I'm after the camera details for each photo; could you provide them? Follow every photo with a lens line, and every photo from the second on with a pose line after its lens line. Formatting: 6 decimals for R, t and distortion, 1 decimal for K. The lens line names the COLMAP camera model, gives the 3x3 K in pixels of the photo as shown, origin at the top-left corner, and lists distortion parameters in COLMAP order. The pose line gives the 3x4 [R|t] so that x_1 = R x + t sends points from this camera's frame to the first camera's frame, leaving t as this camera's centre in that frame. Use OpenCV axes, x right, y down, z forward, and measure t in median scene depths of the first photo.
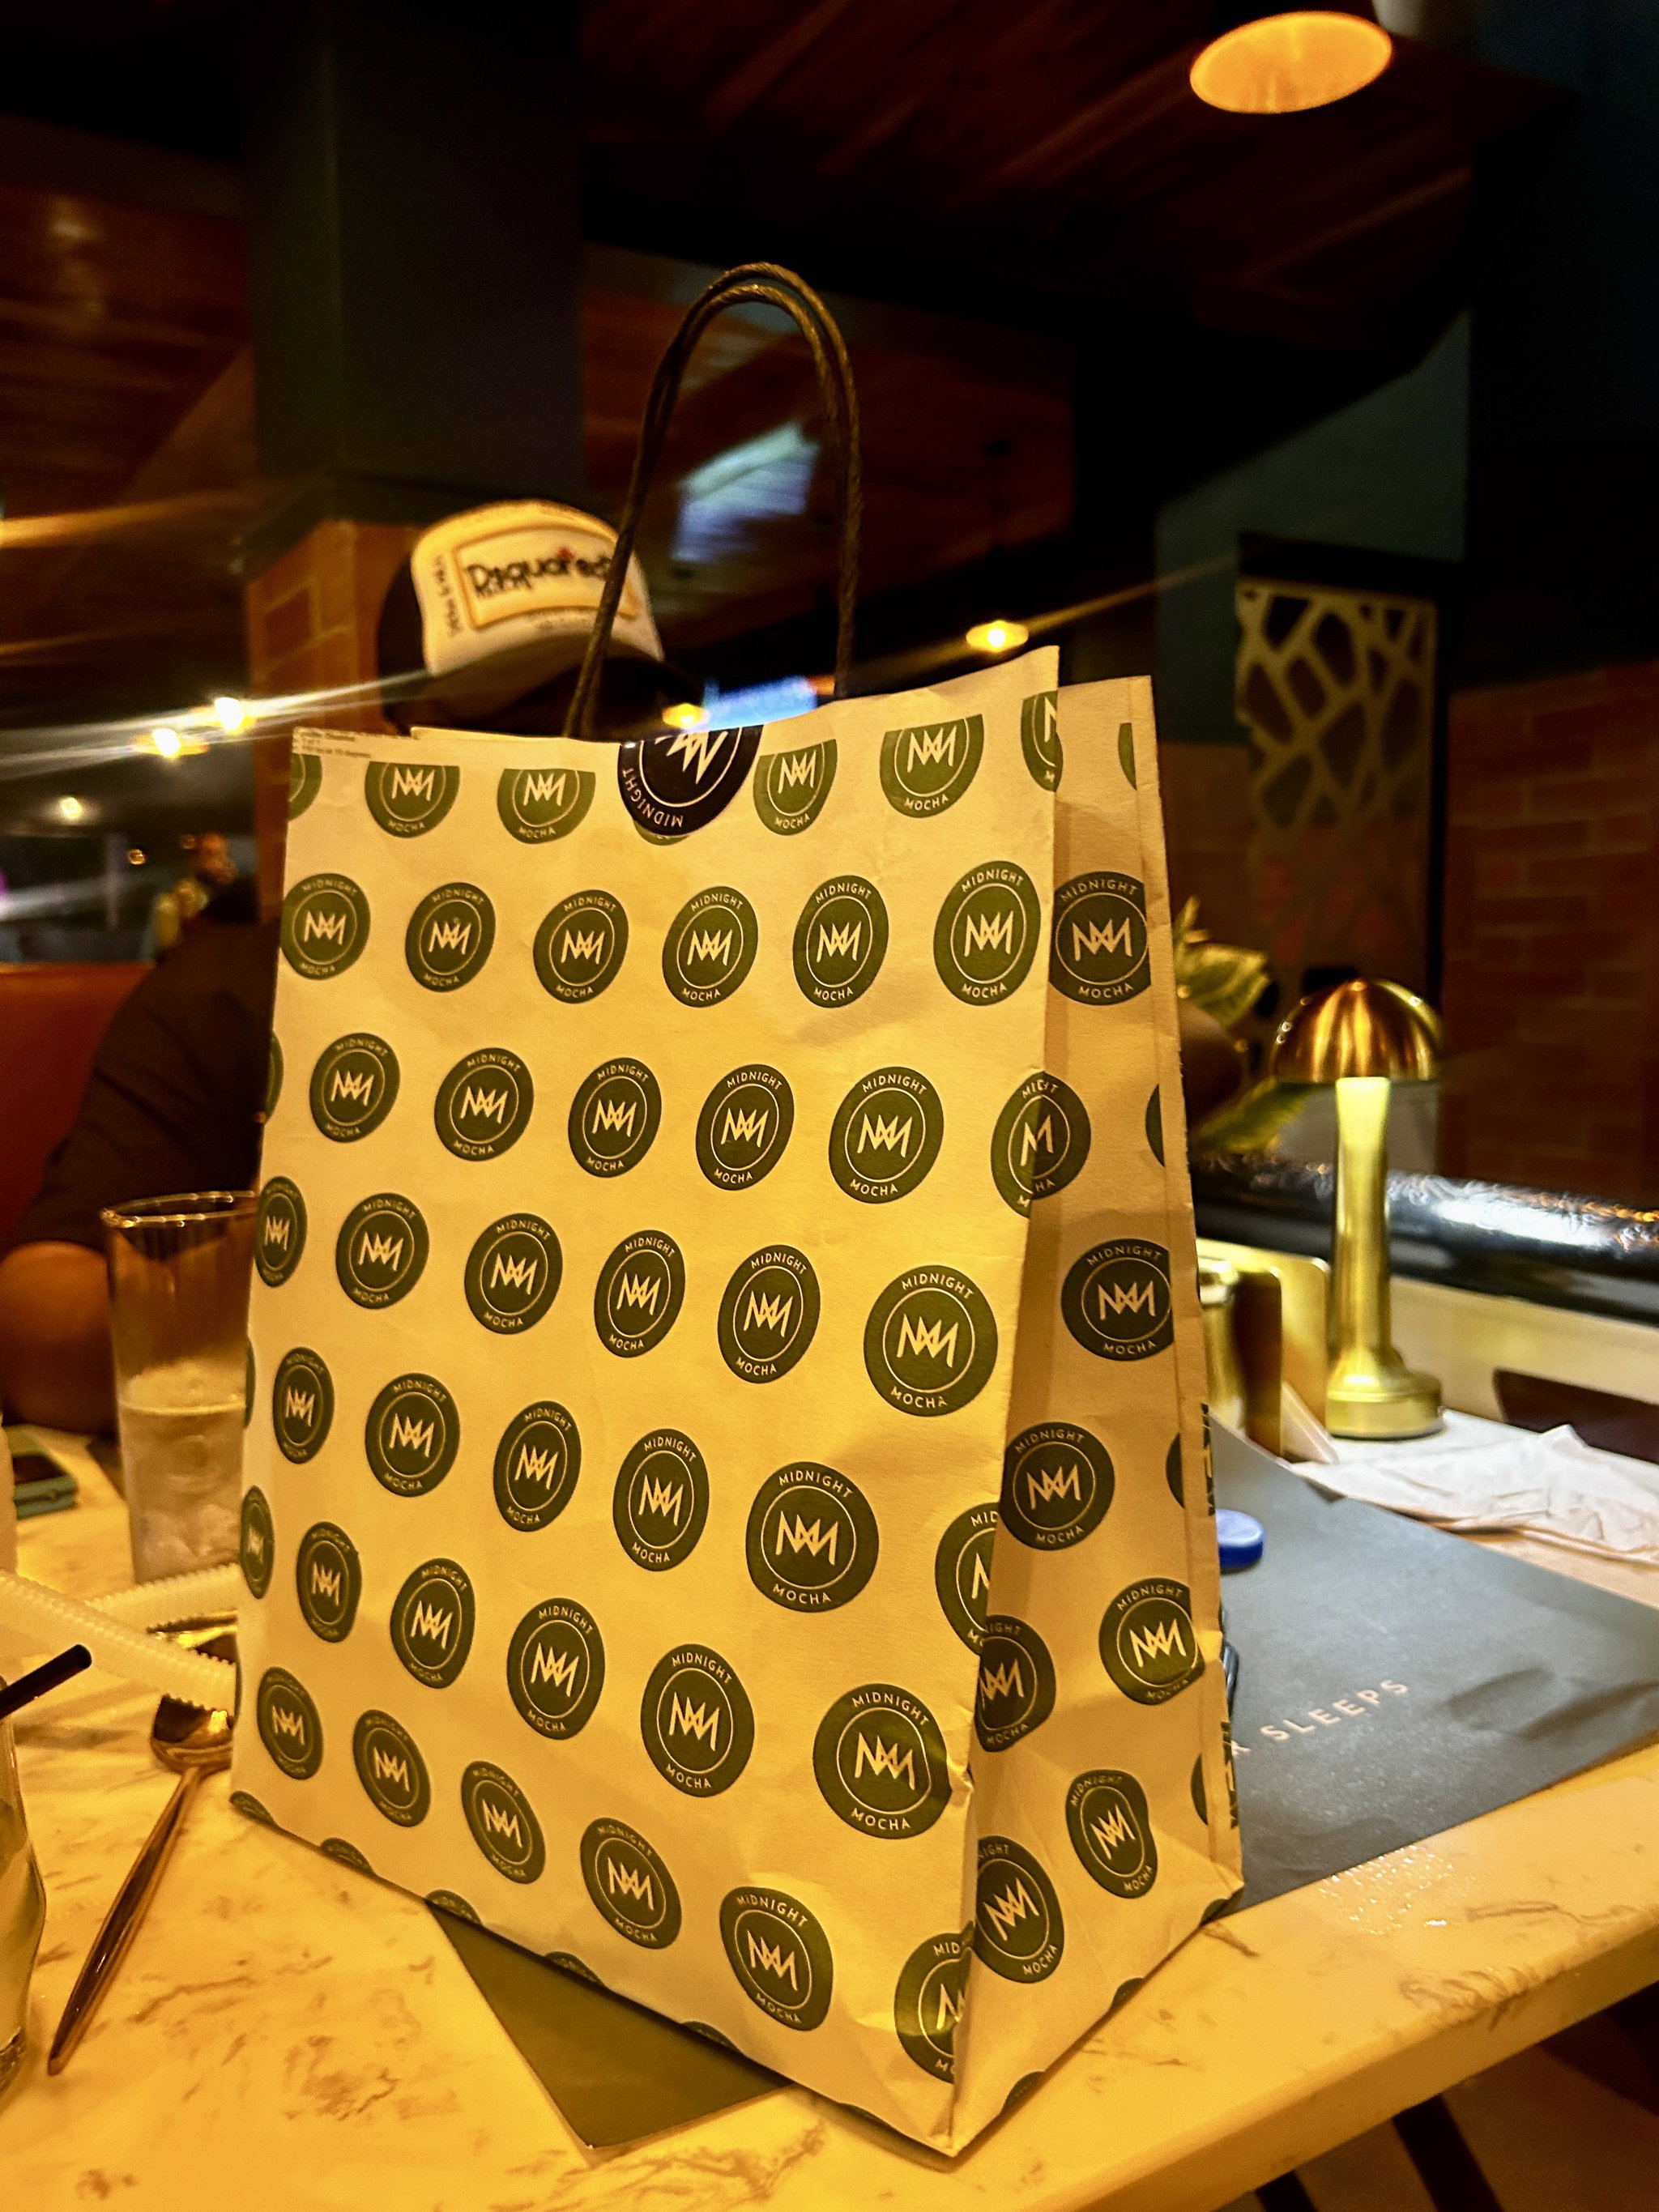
lens RADIAL K [[1688.6, 0, 829.5], [0, 1688.6, 1106.0], [0, 0, 1]] dist [0.000803, -0.004166]
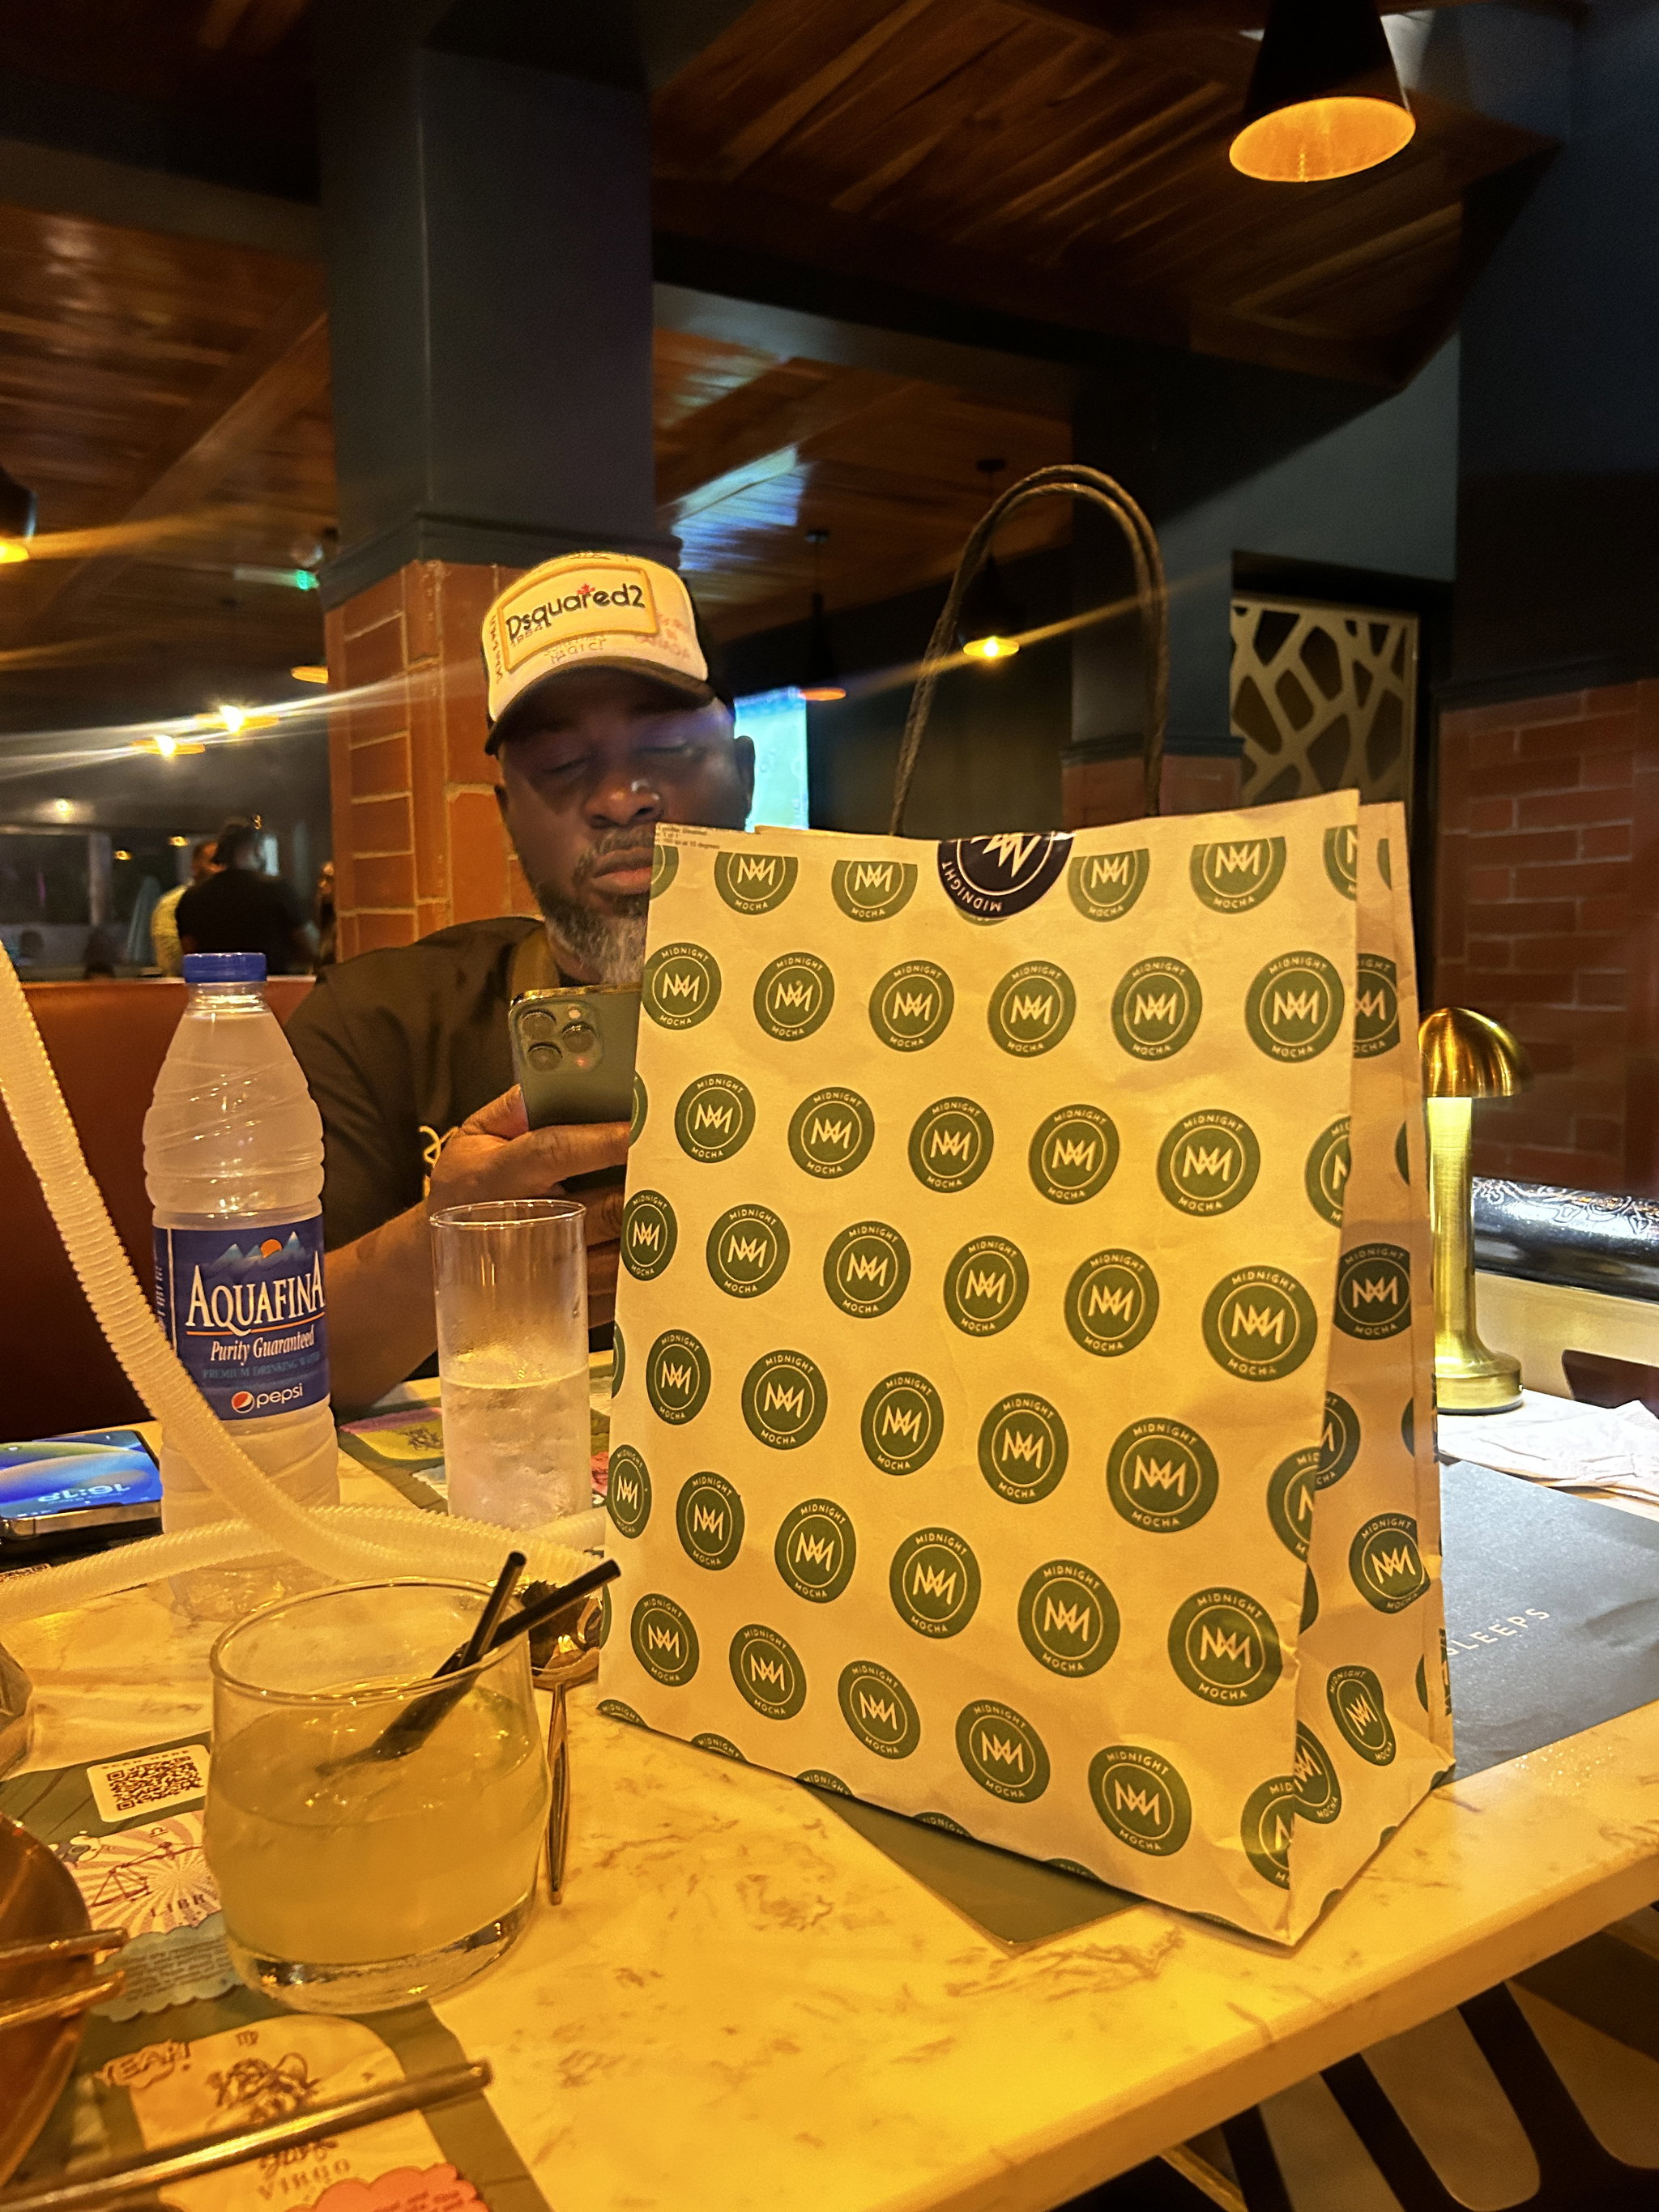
lens RADIAL K [[1659.2, 0, 829.3], [0, 1659.2, 1094.5], [0, 0, 1]] dist [0.011305, -0.013770]
pose [[0.999921, -0.002751, 0.012266, -0.241183], [0.002807, 0.999985, -0.004619, -0.026305], [-0.012253, 0.004653, 0.999914, -0.231789]]
